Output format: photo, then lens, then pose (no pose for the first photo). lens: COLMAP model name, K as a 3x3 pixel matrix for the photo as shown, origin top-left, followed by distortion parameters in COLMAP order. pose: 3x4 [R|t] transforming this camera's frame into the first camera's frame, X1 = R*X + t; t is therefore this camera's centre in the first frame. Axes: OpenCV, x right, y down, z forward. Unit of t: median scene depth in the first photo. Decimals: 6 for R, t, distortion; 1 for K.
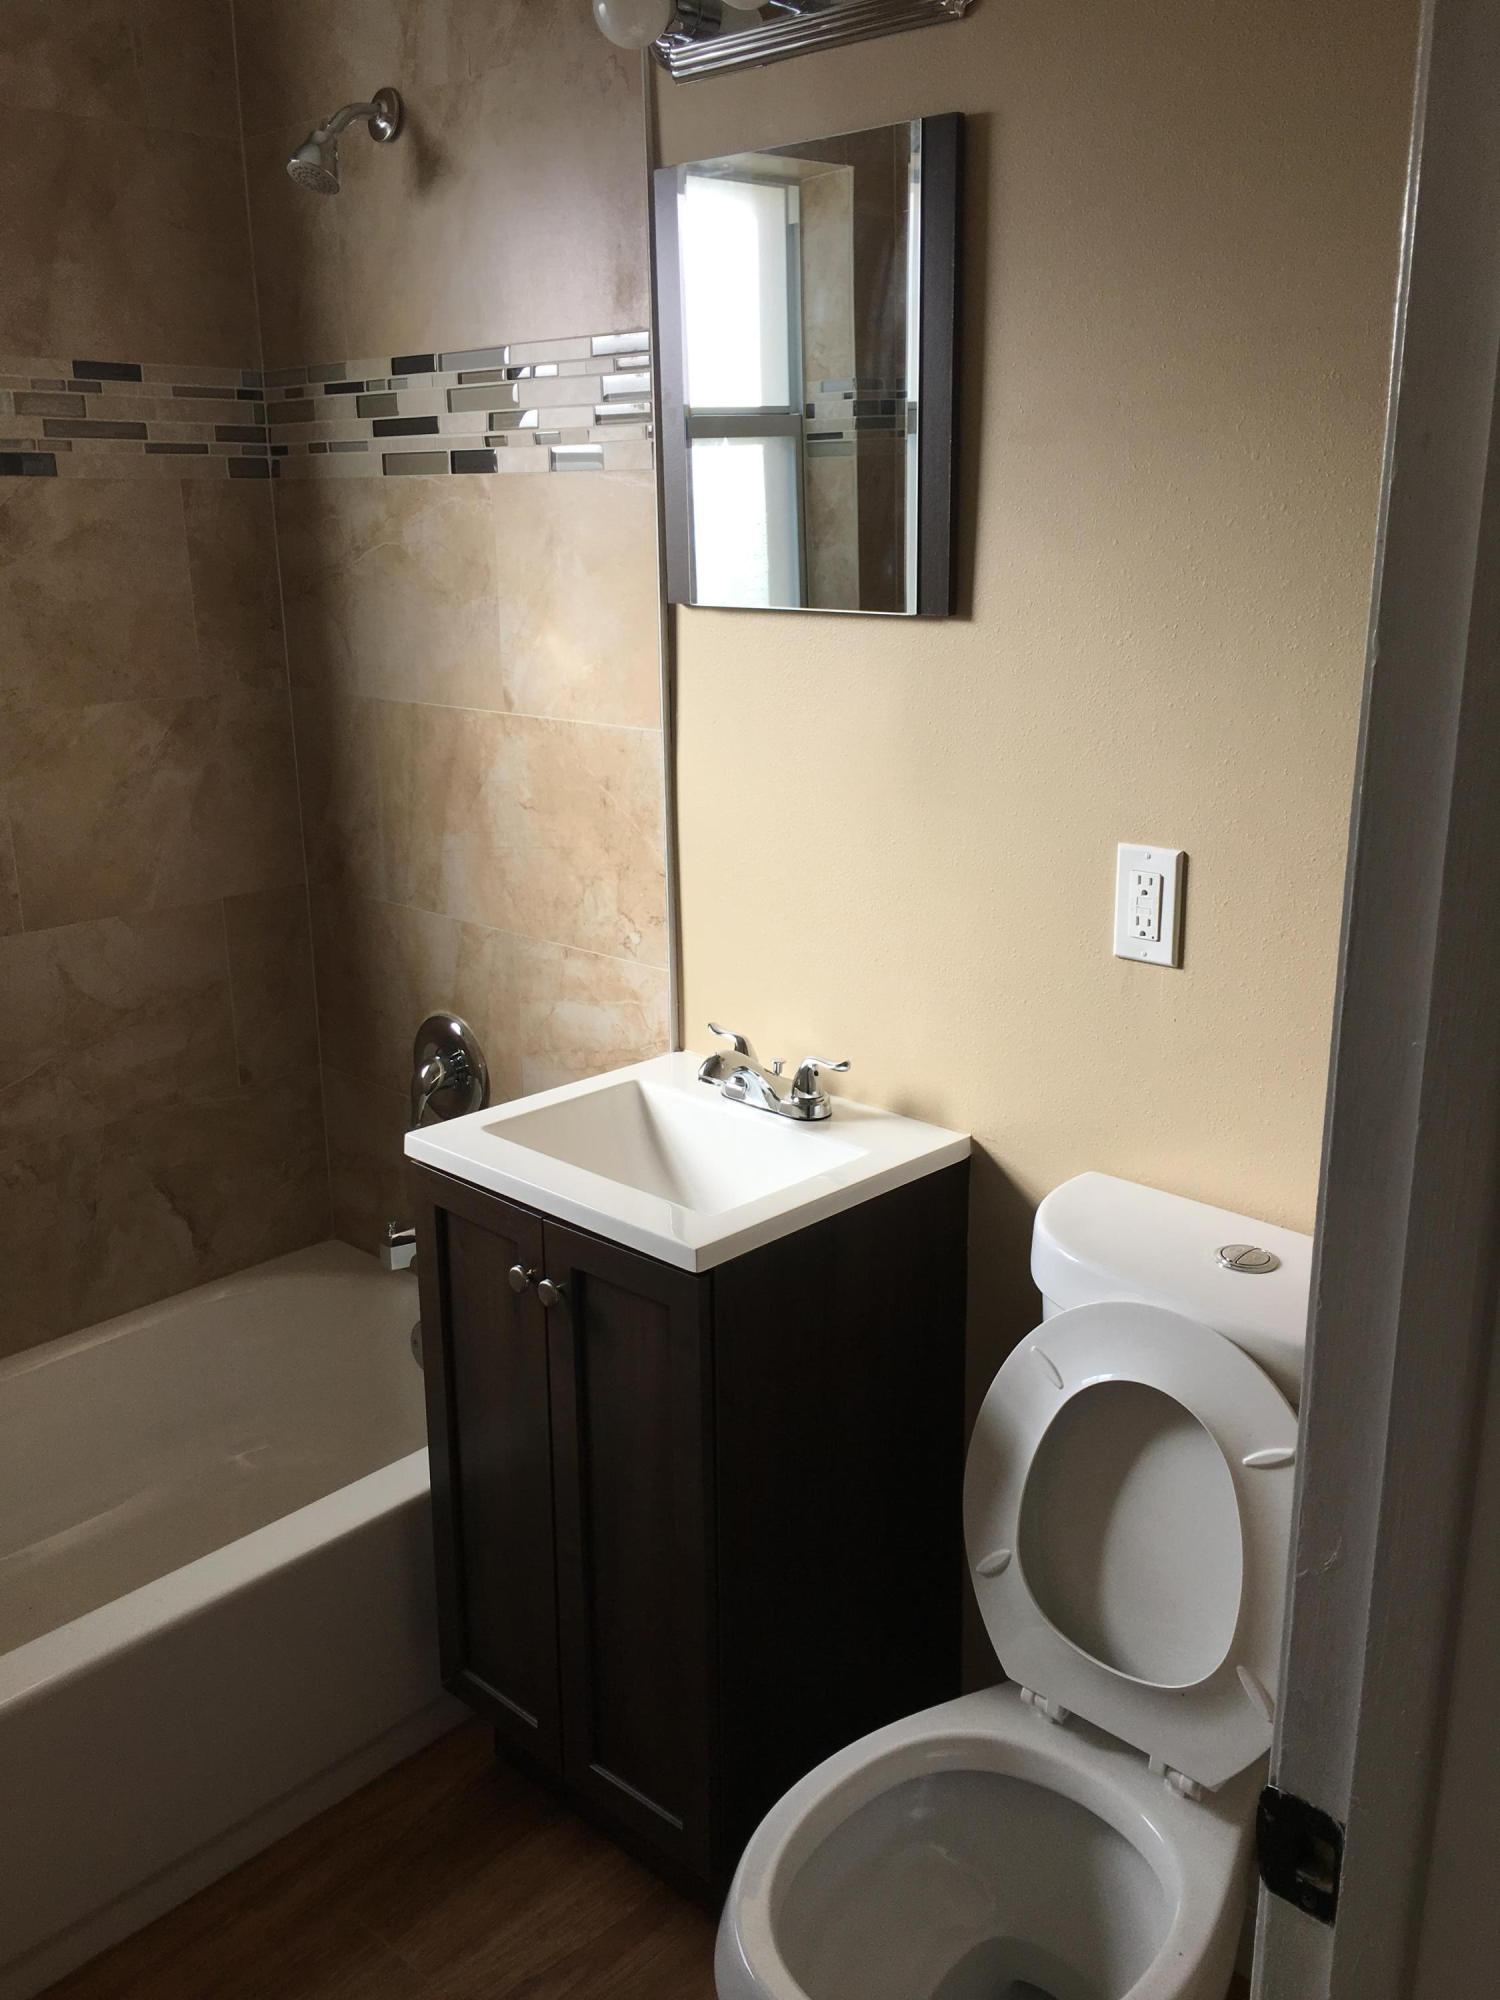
lens RADIAL K [[1695.4, 0, 750.0], [0, 1695.4, 1000.0], [0, 0, 1]] dist [0.069897, -0.079399]
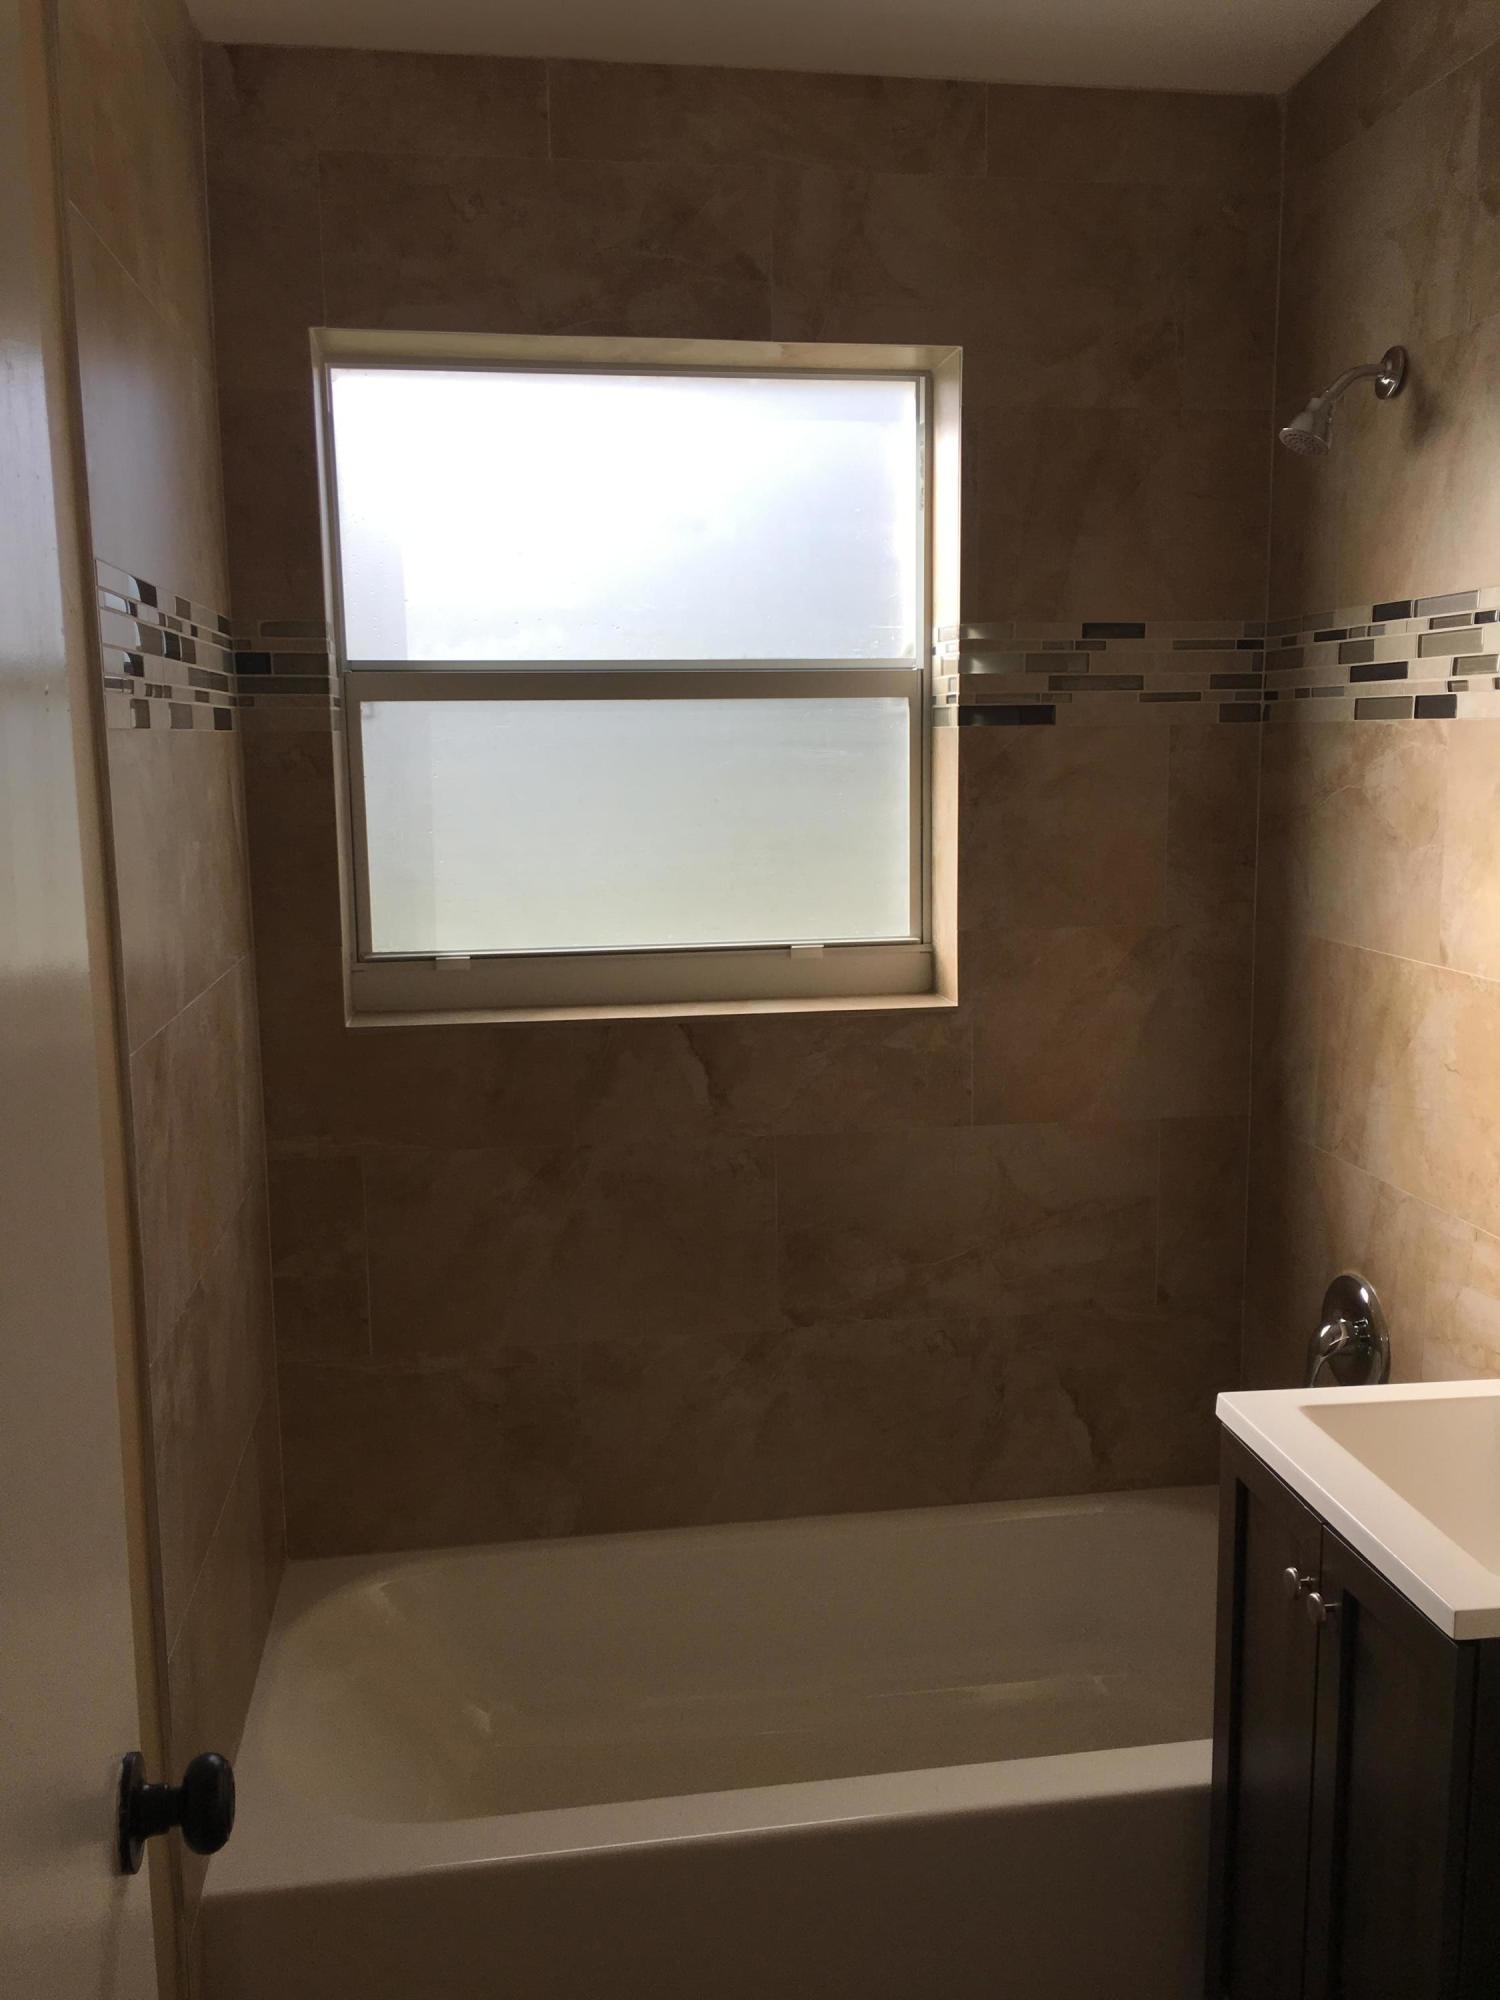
lens RADIAL K [[1695.4, 0, 750.0], [0, 1695.4, 1000.0], [0, 0, 1]] dist [0.069897, -0.079399]
pose [[0.786202, 0.098086, -0.610136, 0.127306], [-0.169829, 0.983602, -0.060711, -0.029292], [0.594176, 0.151349, 0.789967, 0.040186]]
